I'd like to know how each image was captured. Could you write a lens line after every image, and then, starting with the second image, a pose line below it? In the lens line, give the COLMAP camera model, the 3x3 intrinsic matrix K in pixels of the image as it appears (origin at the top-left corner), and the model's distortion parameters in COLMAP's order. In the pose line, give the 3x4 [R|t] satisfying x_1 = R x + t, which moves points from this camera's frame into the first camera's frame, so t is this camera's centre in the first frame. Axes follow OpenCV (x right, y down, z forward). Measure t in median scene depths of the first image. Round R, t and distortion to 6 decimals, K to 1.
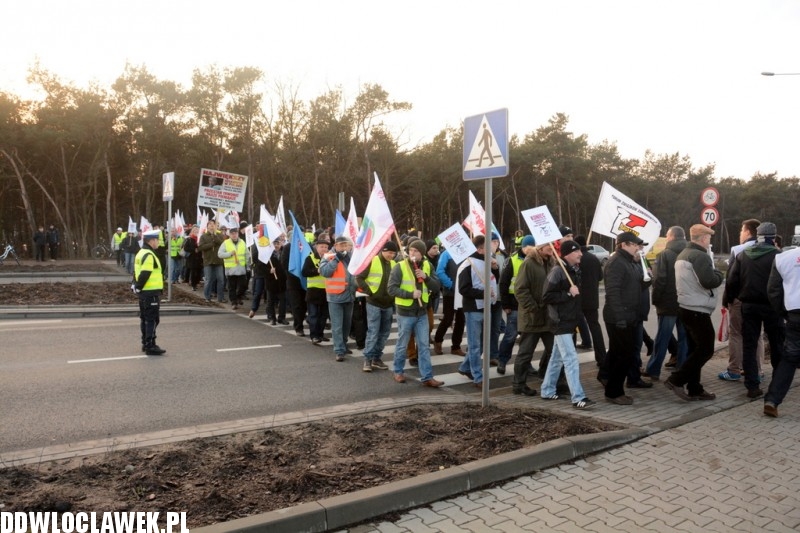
lens RADIAL K [[859.4, 0, 404.6], [0, 859.4, 265.9], [0, 0, 1]] dist [-0.066250, 0.324176]
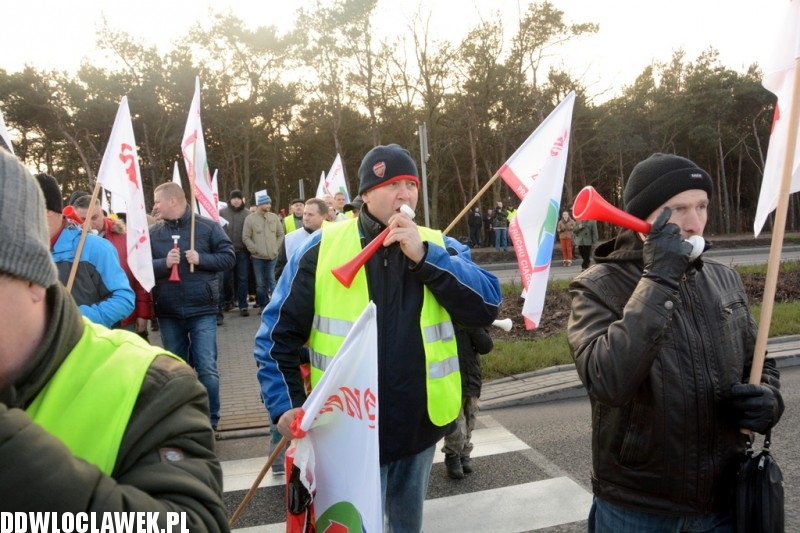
lens RADIAL K [[647.9, 0, 403.1], [0, 647.9, 265.4], [0, 0, 1]] dist [-0.144802, 0.122074]
pose [[0.939679, -0.026858, -0.341001, 0.027502], [0.034802, 0.999246, 0.017200, -0.003862], [0.340282, -0.028030, 0.939906, 0.429243]]
